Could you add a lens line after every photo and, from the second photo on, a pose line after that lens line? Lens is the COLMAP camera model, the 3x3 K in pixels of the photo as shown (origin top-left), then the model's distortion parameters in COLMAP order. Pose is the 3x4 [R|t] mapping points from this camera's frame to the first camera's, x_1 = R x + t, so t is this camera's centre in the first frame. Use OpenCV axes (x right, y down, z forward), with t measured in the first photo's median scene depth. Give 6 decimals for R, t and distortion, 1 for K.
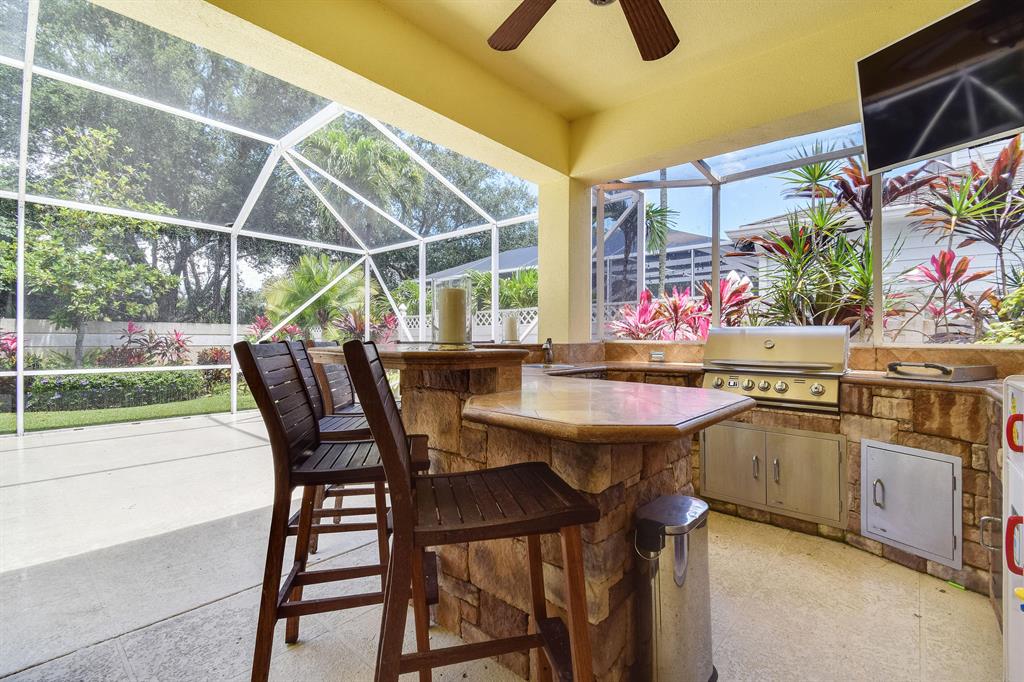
lens RADIAL K [[457.2, 0, 516.4], [0, 457.2, 339.3], [0, 0, 1]] dist [0.014263, -0.002475]
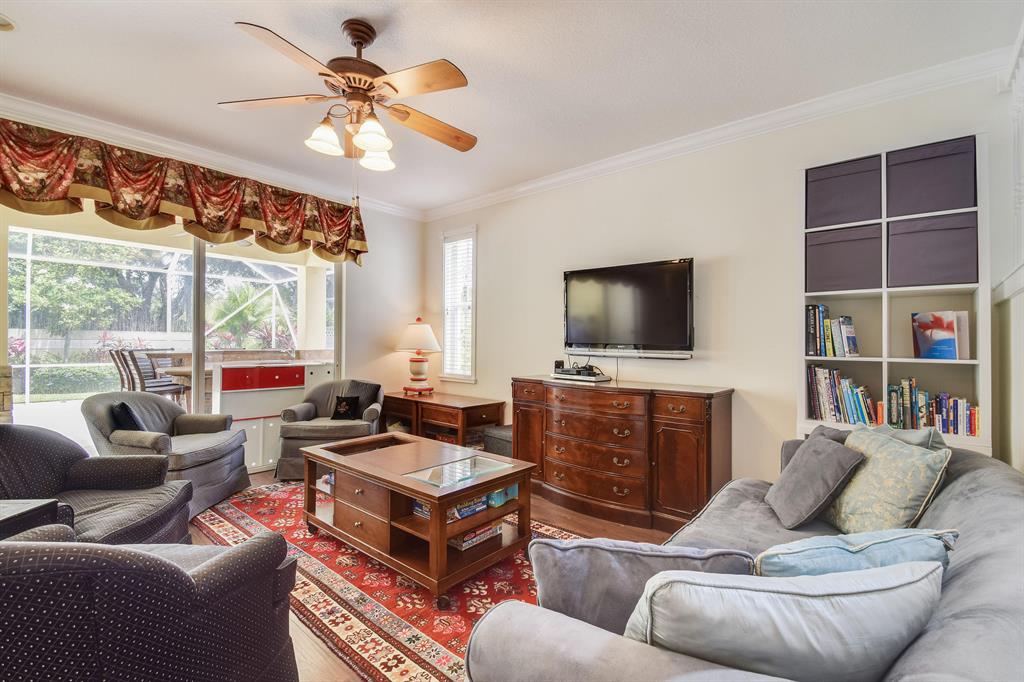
lens RADIAL K [[457.2, 0, 509.6], [0, 457.2, 345.4], [0, 0, 1]] dist [0.014263, -0.002475]
pose [[0.999988, 0.004659, -0.001697, 0.442663], [-0.004653, 0.999983, 0.003391, -0.006157], [0.001713, -0.003383, 0.999993, -0.443621]]
